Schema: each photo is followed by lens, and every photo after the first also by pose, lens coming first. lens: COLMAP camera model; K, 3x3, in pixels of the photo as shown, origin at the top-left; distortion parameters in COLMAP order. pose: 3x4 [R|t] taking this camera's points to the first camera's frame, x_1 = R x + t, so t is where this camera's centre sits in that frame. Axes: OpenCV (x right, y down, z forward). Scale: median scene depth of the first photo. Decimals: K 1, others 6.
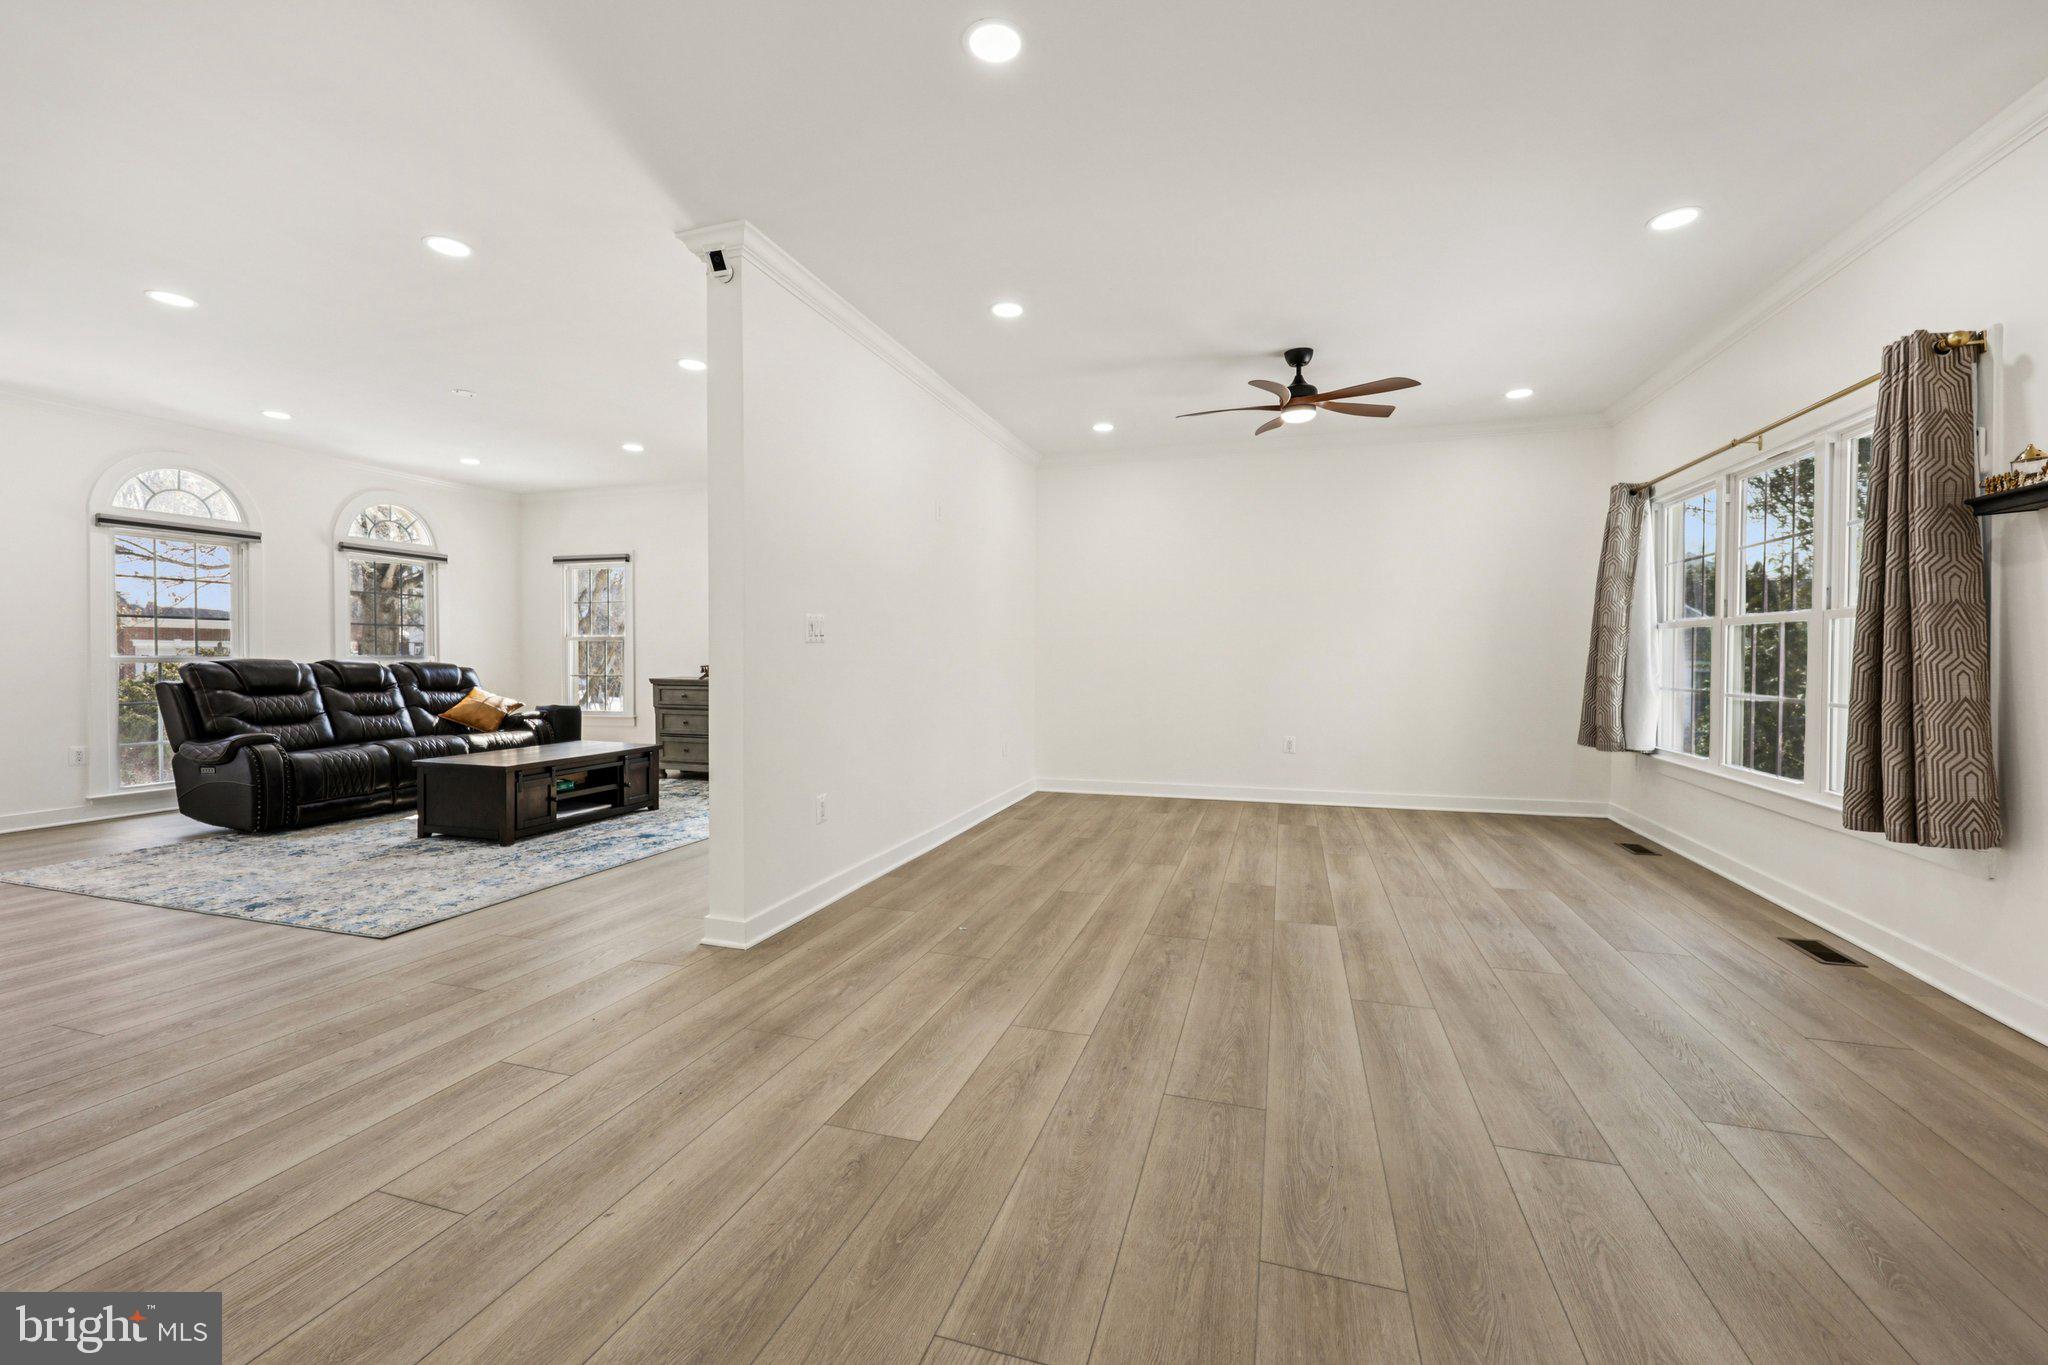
lens RADIAL K [[829.8, 0, 1020.9], [0, 829.8, 668.4], [0, 0, 1]] dist [0.000044, 0.000169]
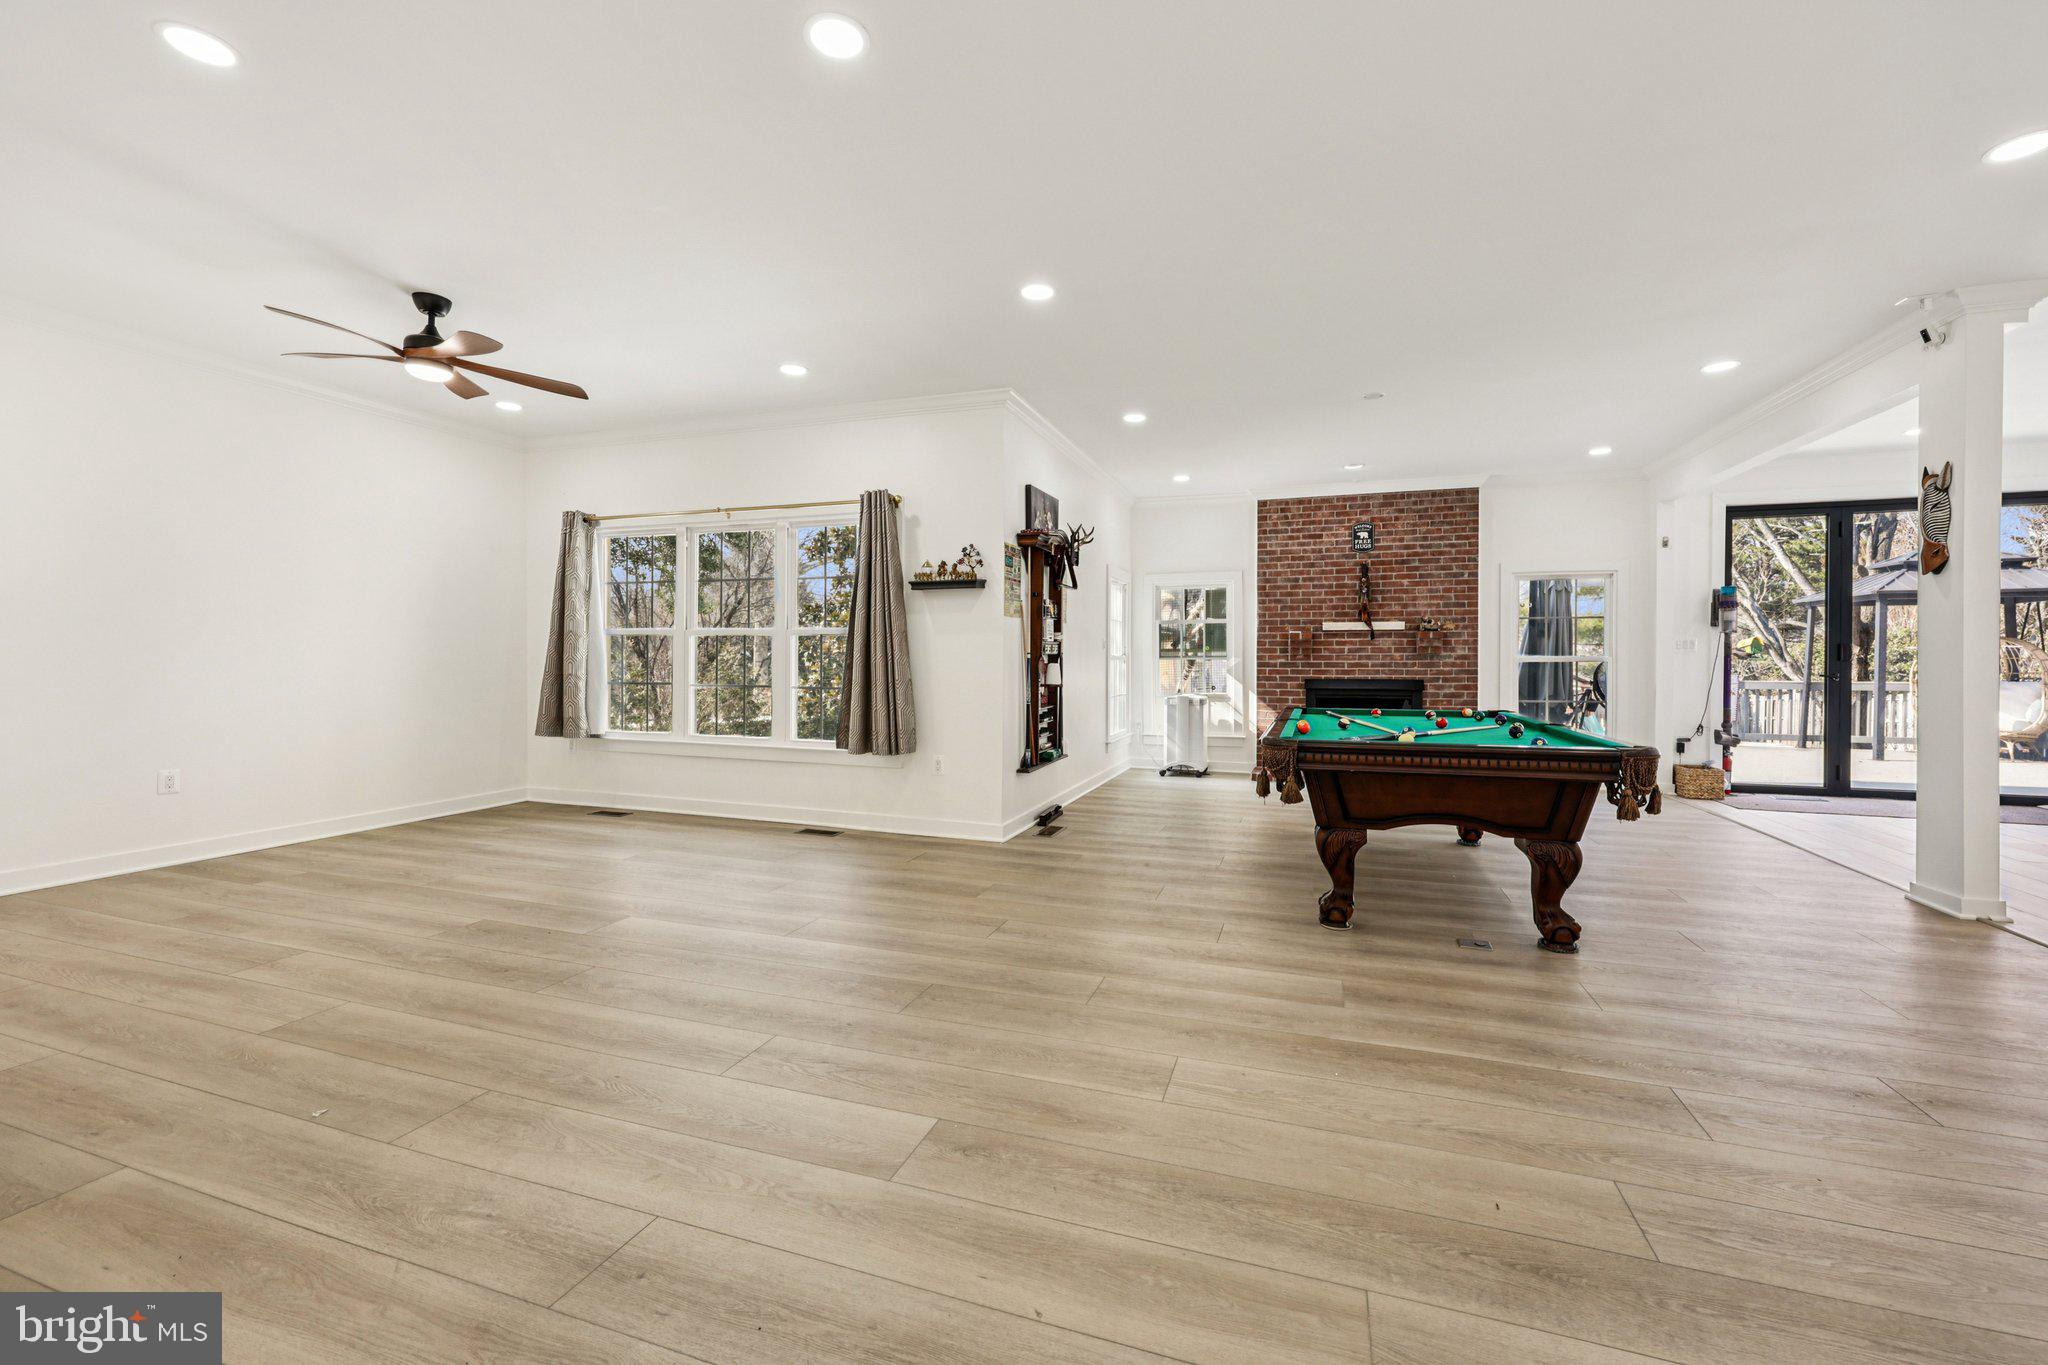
lens RADIAL K [[829.8, 0, 1034.9], [0, 829.8, 667.6], [0, 0, 1]] dist [0.000044, 0.000169]
pose [[0.025084, -0.009408, 0.999641, -0.558151], [0.010425, 0.999904, 0.009149, -0.004415], [-0.999631, 0.010192, 0.025180, 0.406467]]
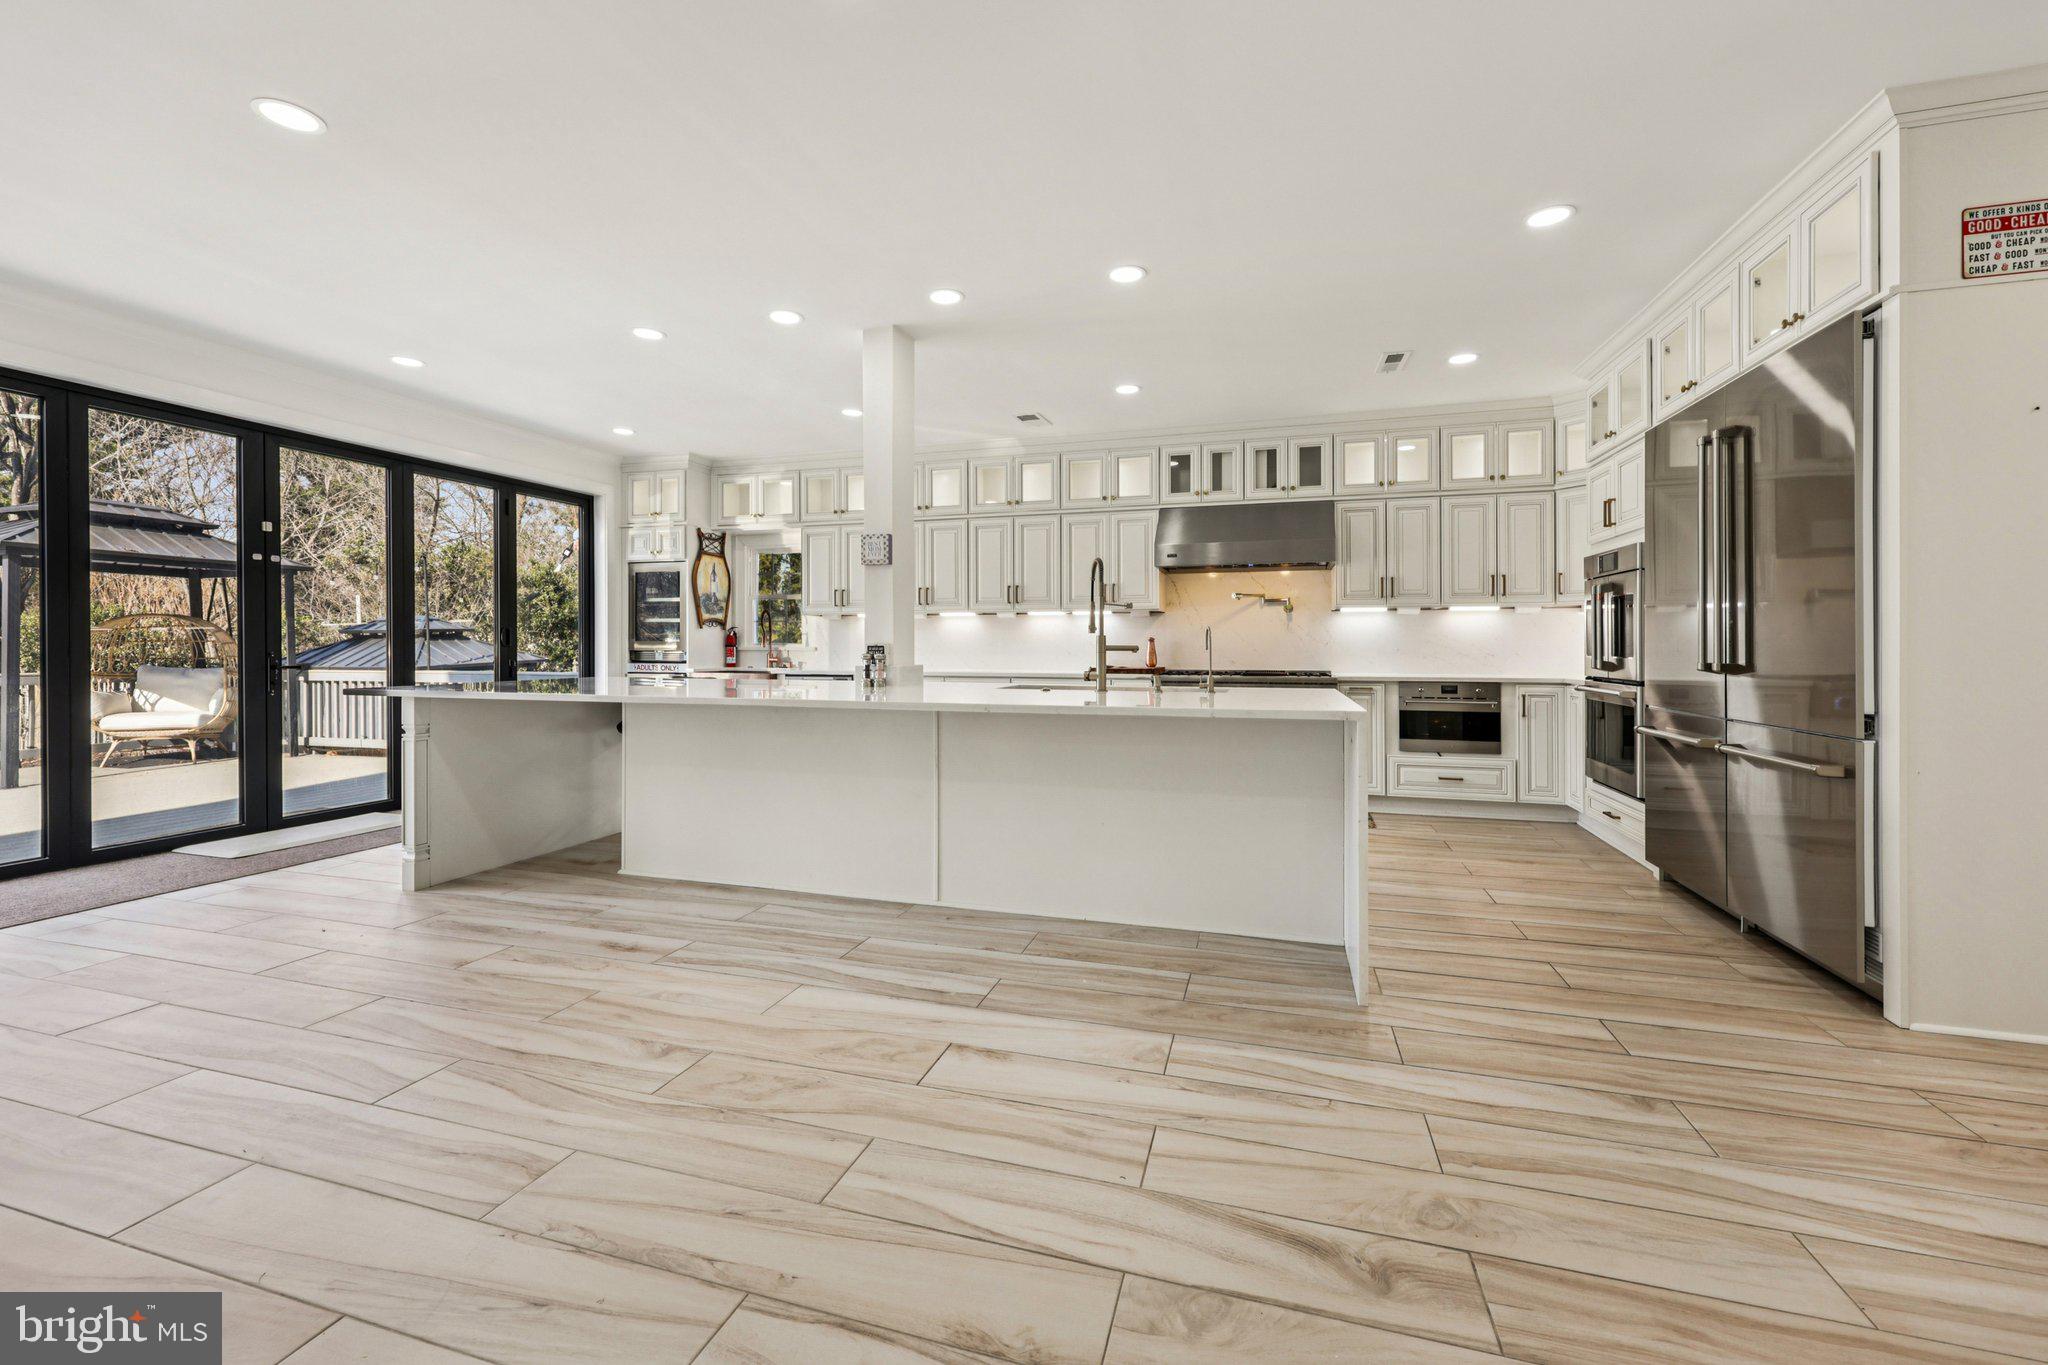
lens RADIAL K [[829.8, 0, 1022.7], [0, 829.8, 654.4], [0, 0, 1]] dist [0.000044, 0.000169]
pose [[-0.999822, -0.001710, -0.018776, -0.036036], [-0.002157, 0.999714, 0.023812, 0.001440], [0.018729, 0.023848, -0.999540, -0.350348]]
